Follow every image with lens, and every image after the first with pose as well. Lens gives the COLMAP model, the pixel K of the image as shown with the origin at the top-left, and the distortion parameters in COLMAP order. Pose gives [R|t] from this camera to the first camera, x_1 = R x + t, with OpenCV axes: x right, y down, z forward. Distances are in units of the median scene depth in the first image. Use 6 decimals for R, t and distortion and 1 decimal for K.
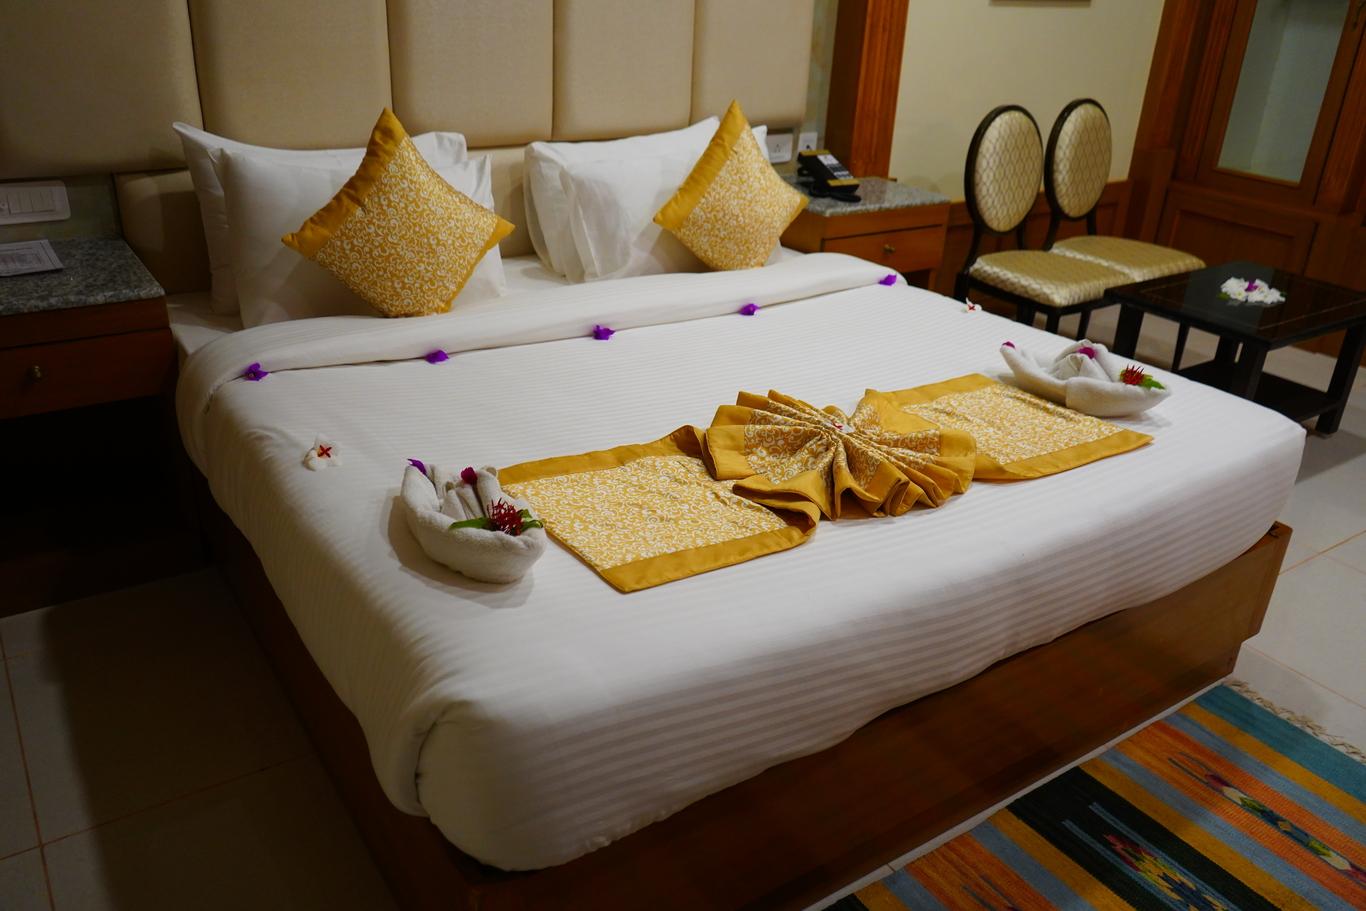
lens RADIAL K [[1089.7, 0, 686.0], [0, 1089.7, 444.1], [0, 0, 1]] dist [-0.006073, 0.008295]
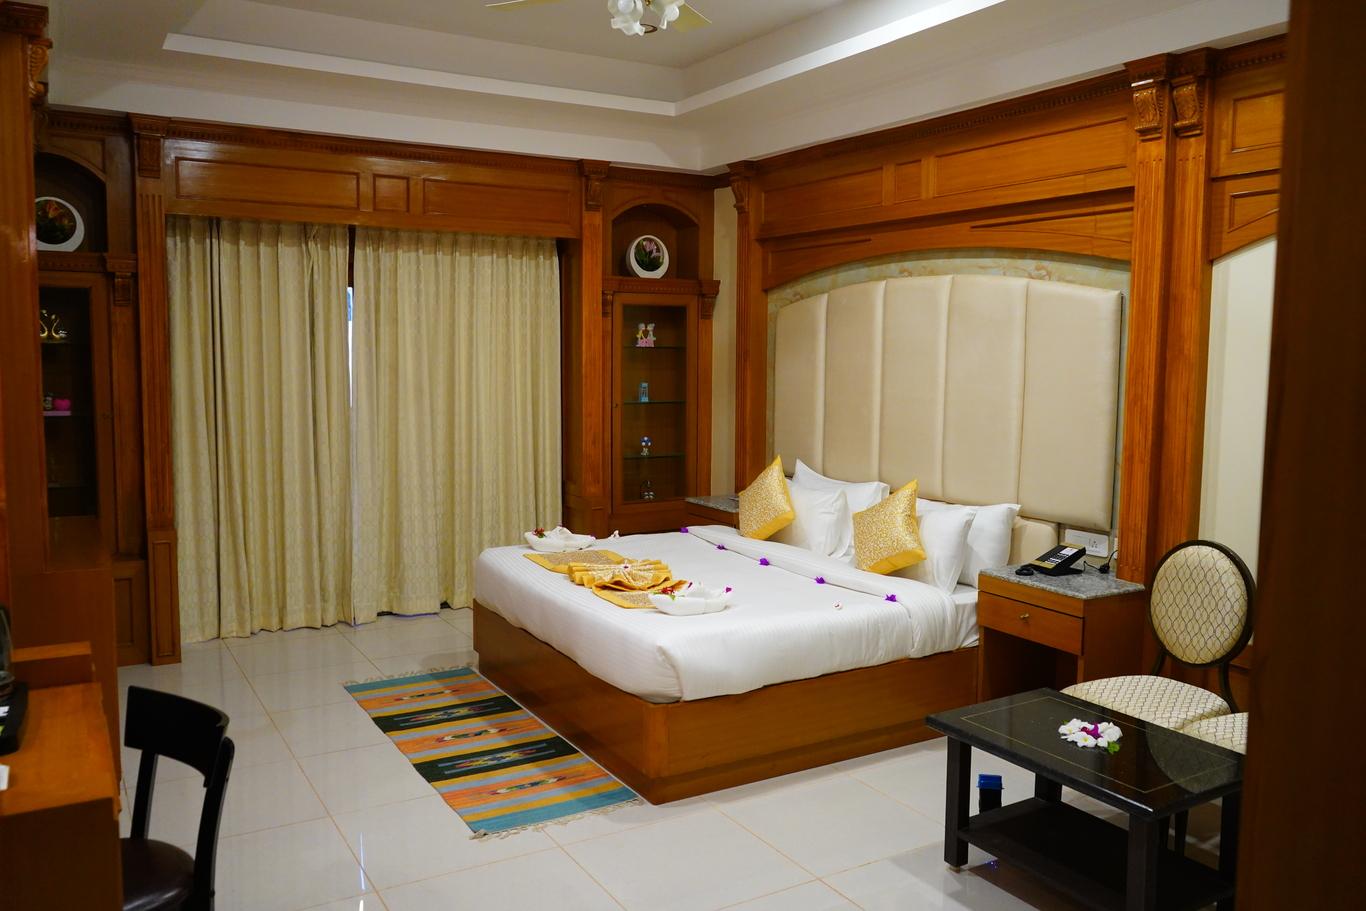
lens RADIAL K [[1089.7, 0, 686.0], [0, 1089.7, 444.1], [0, 0, 1]] dist [-0.006073, 0.008295]
pose [[-0.065613, 0.041171, -0.996995, 2.104553], [-0.429174, 0.900848, 0.065445, -0.397284], [0.900835, 0.432179, -0.041437, 0.901408]]
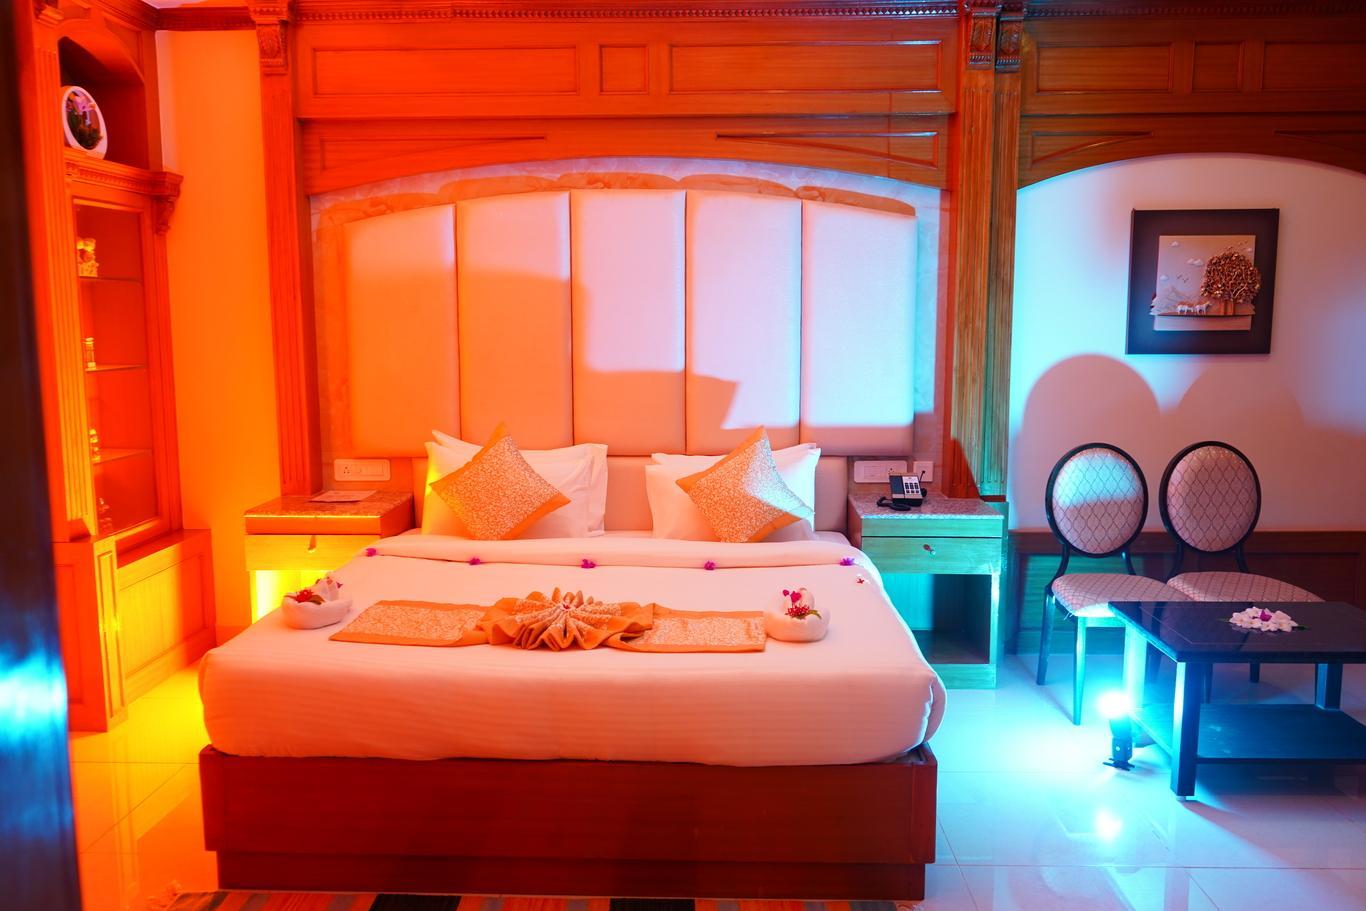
lens RADIAL K [[1089.7, 0, 686.0], [0, 1089.7, 444.1], [0, 0, 1]] dist [-0.006073, 0.008295]
pose [[0.807414, 0.021230, -0.589603, 0.979990], [-0.209212, 0.944713, -0.252482, 0.100101], [0.551645, 0.327210, 0.767216, -0.155988]]
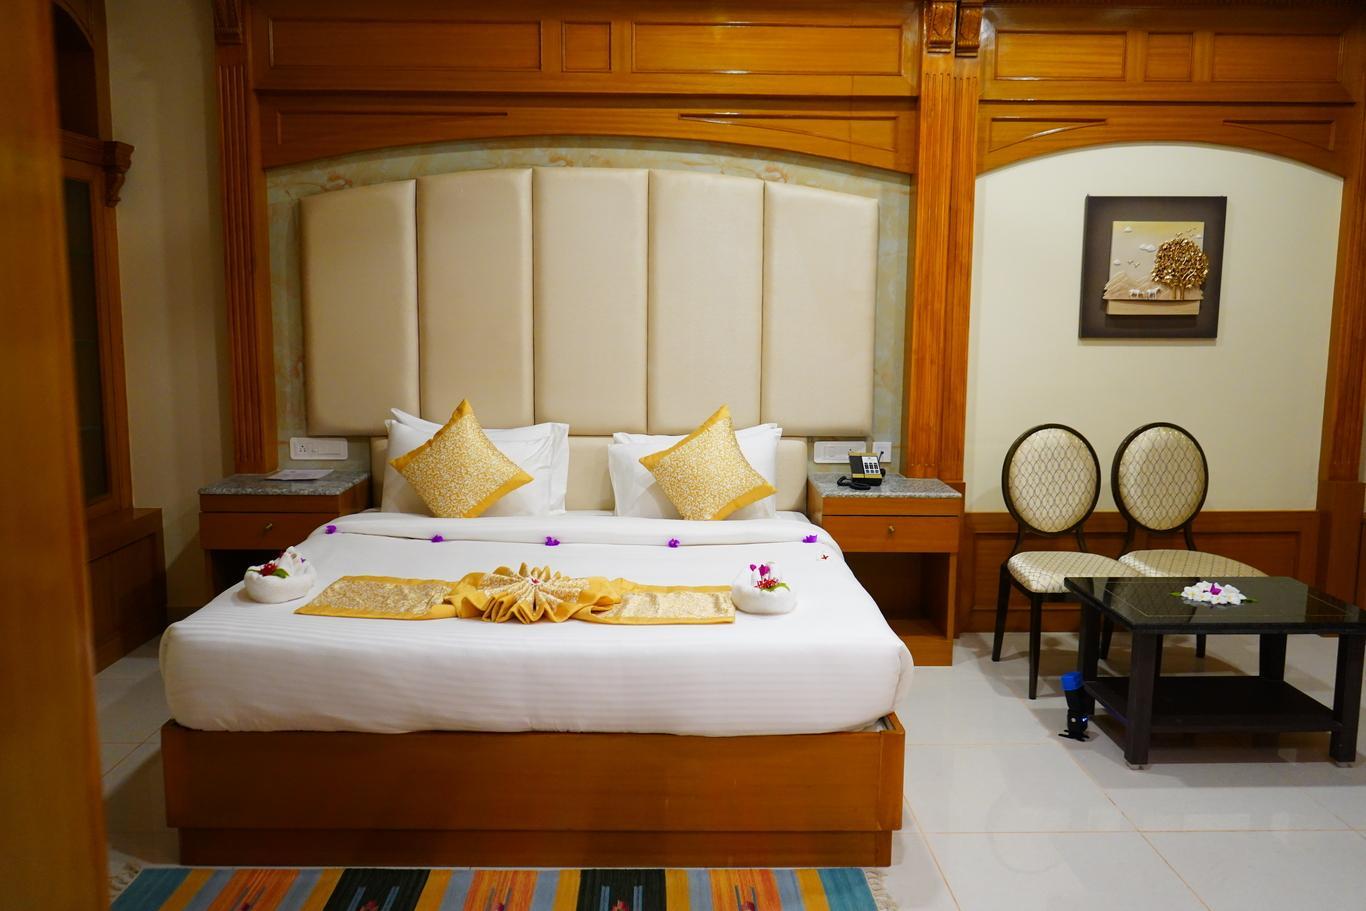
lens RADIAL K [[1089.7, 0, 686.0], [0, 1089.7, 444.1], [0, 0, 1]] dist [-0.006073, 0.008295]
pose [[0.835643, 0.028560, -0.548531, 0.959619], [-0.199718, 0.946092, -0.254996, 0.125449], [0.511678, 0.322637, 0.796298, -0.166798]]
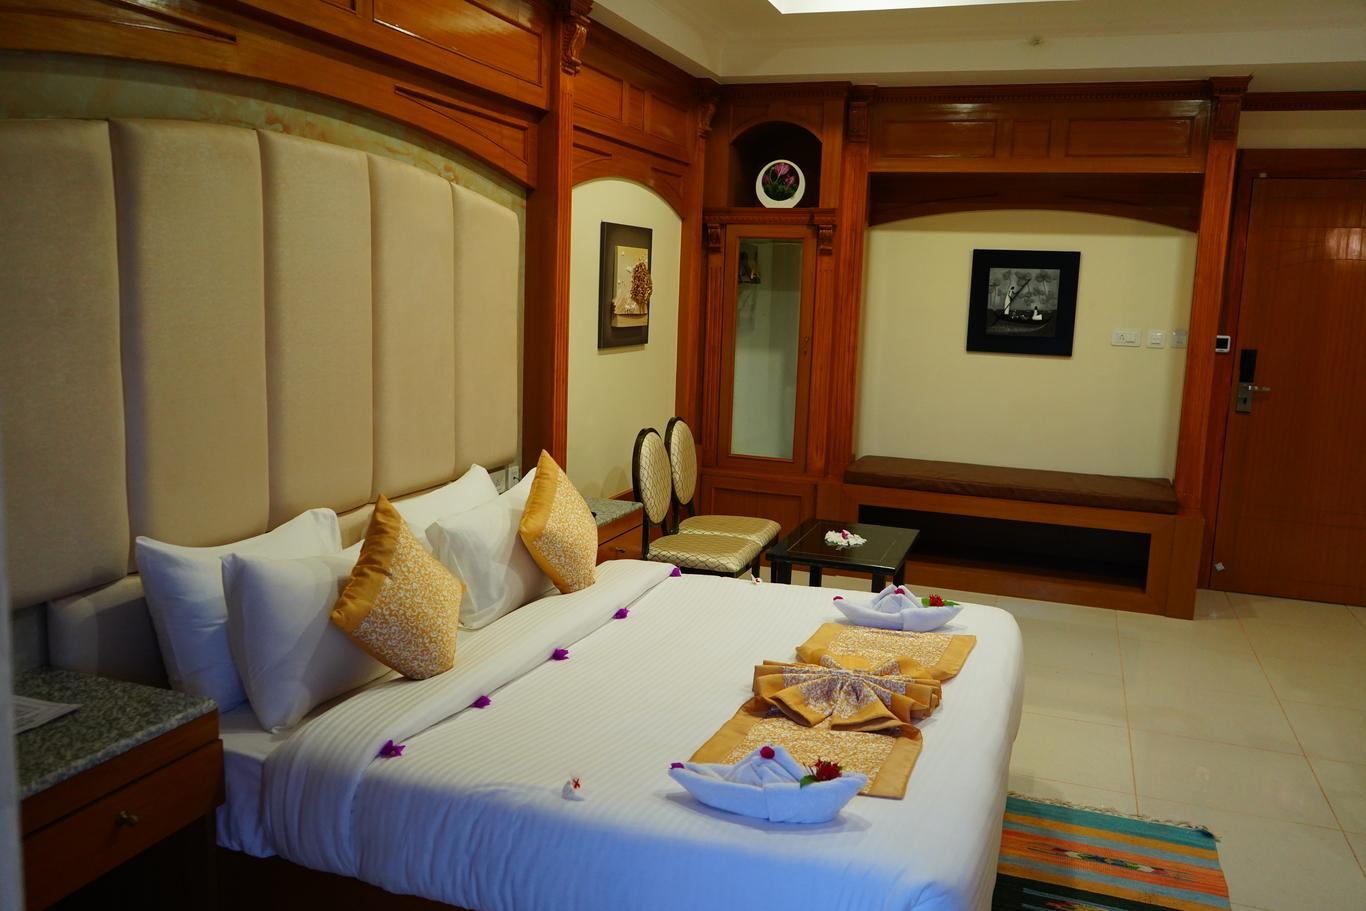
lens RADIAL K [[1089.7, 0, 686.0], [0, 1089.7, 444.1], [0, 0, 1]] dist [-0.006073, 0.008295]
pose [[0.810806, -0.104223, 0.575961, -0.657632], [0.250449, 0.951164, -0.180450, -0.075293], [-0.529027, 0.290559, 0.797312, -0.085333]]
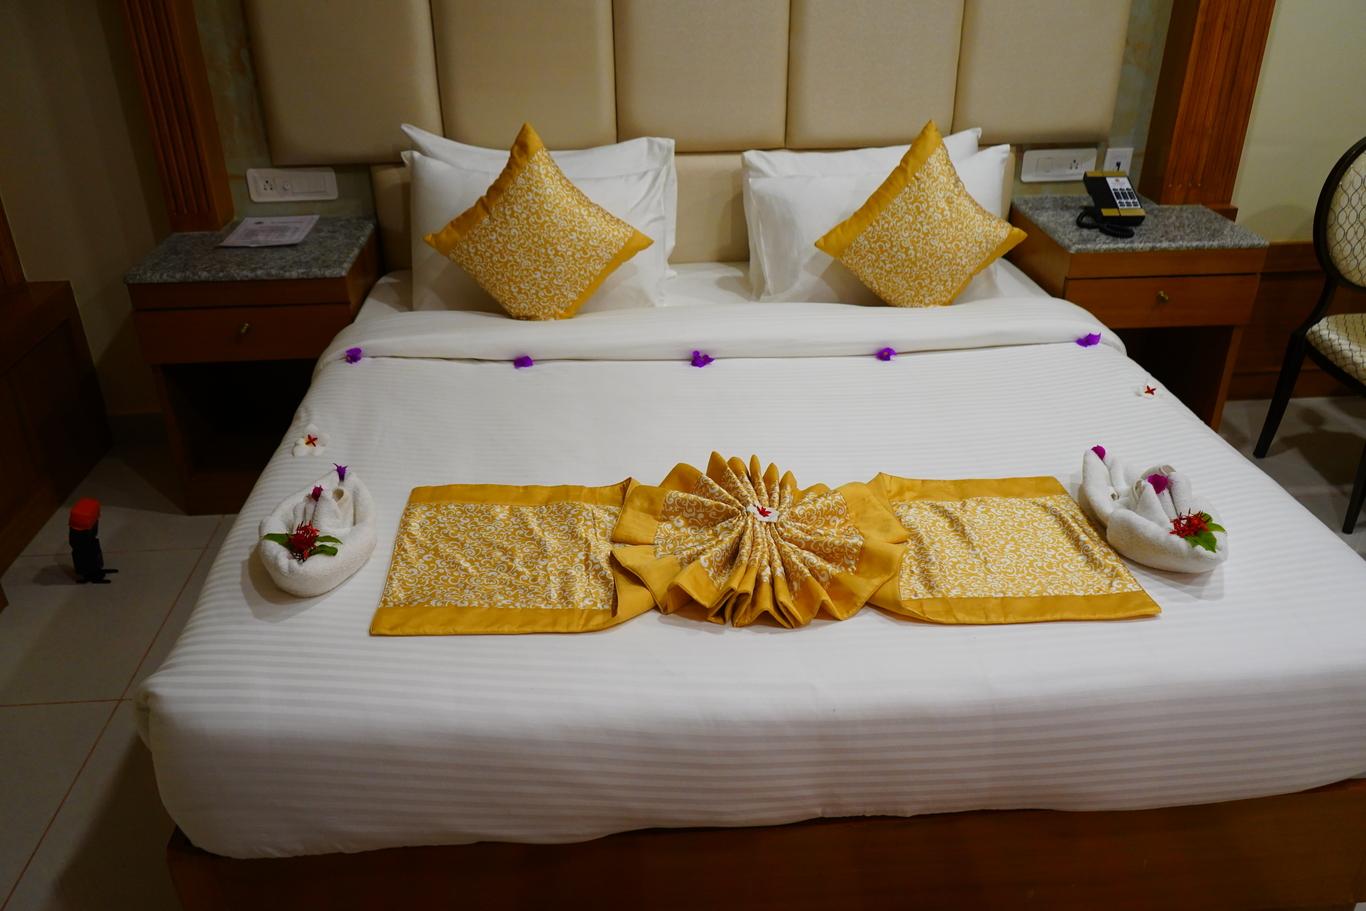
lens RADIAL K [[1089.7, 0, 686.0], [0, 1089.7, 444.1], [0, 0, 1]] dist [-0.006073, 0.008295]
pose [[0.866494, 0.183337, -0.464302, 0.404970], [-0.164326, 0.983034, 0.081496, -0.110635], [0.471365, 0.005681, 0.881920, 0.132551]]
